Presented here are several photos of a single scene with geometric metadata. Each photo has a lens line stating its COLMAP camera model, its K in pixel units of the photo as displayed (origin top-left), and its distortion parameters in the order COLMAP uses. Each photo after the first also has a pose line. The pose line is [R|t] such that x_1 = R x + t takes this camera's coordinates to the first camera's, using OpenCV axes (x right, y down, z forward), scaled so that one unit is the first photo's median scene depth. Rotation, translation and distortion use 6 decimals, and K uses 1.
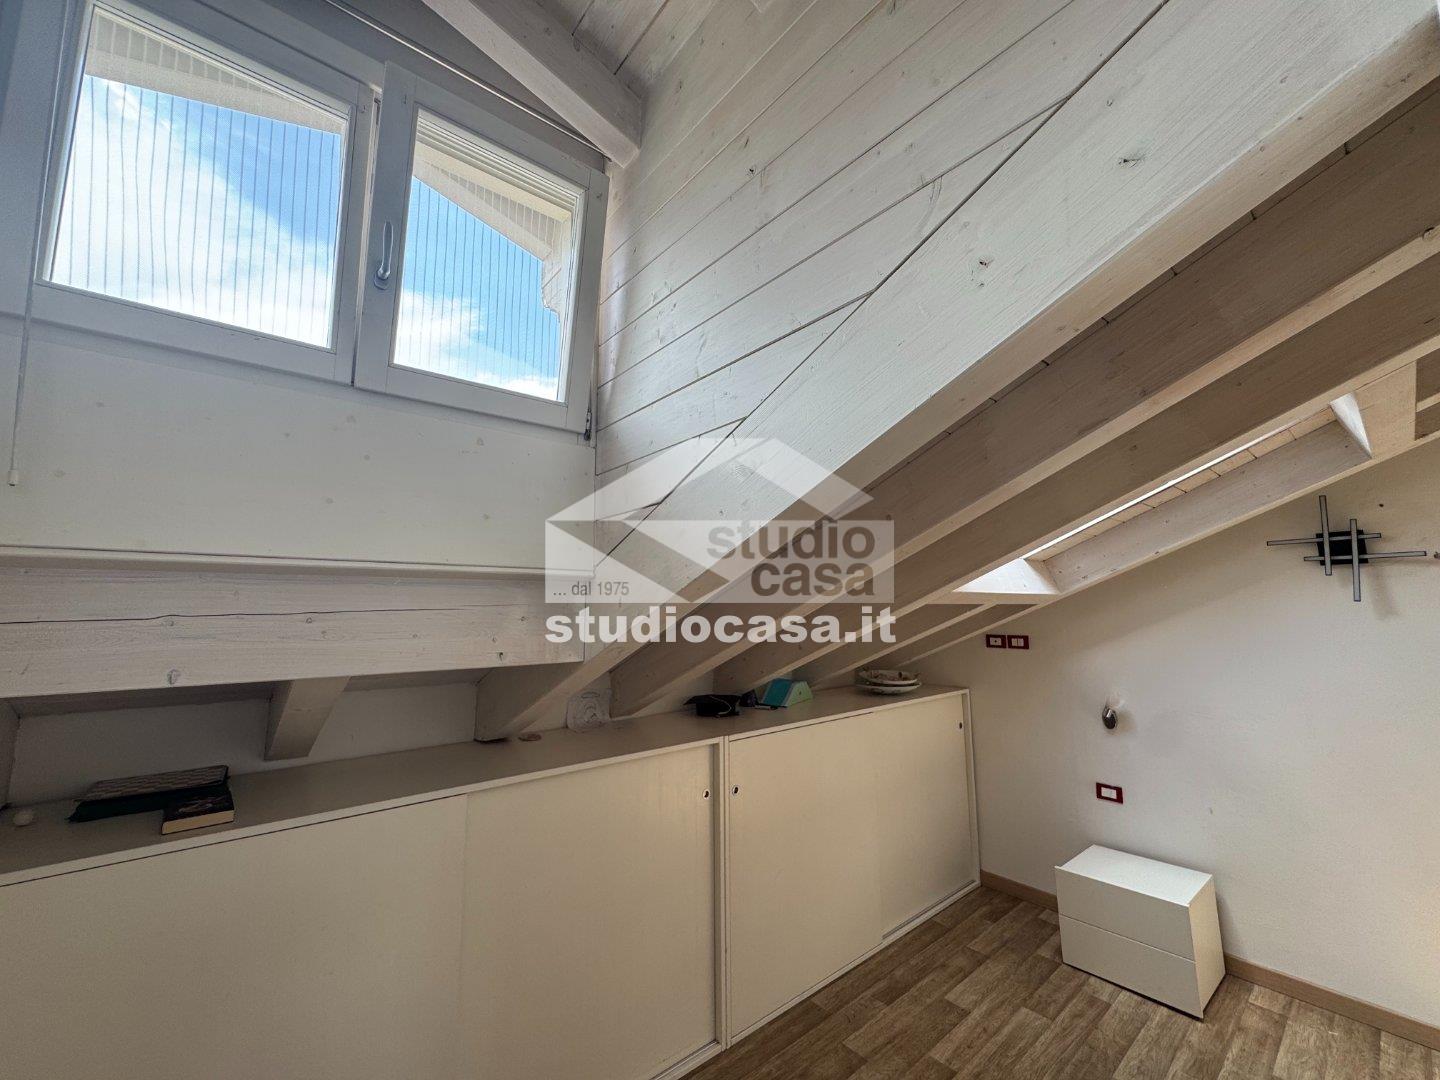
lens RADIAL K [[577.2, 0, 716.8], [0, 577.2, 538.5], [0, 0, 1]] dist [-0.003221, -0.000039]
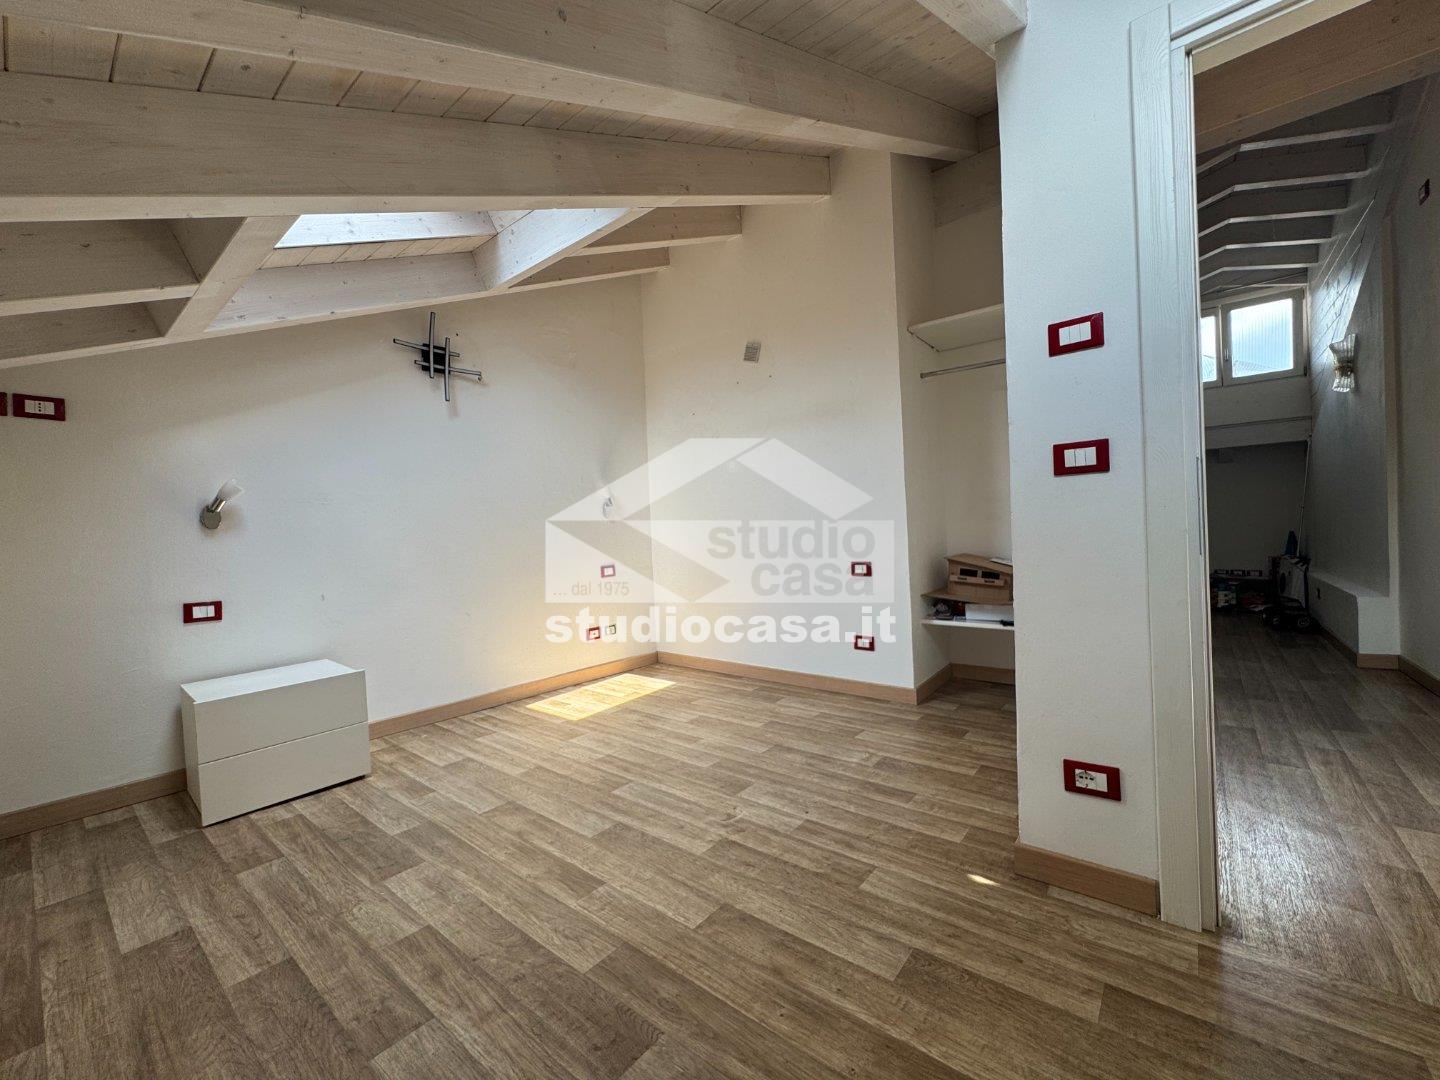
lens RADIAL K [[577.2, 0, 716.8], [0, 577.2, 538.5], [0, 0, 1]] dist [-0.003221, -0.000039]
pose [[-0.189152, 0.009318, 0.981904, -0.255364], [-0.083814, 0.996153, -0.025599, 0.380826], [-0.978364, -0.087139, -0.187643, 0.598494]]
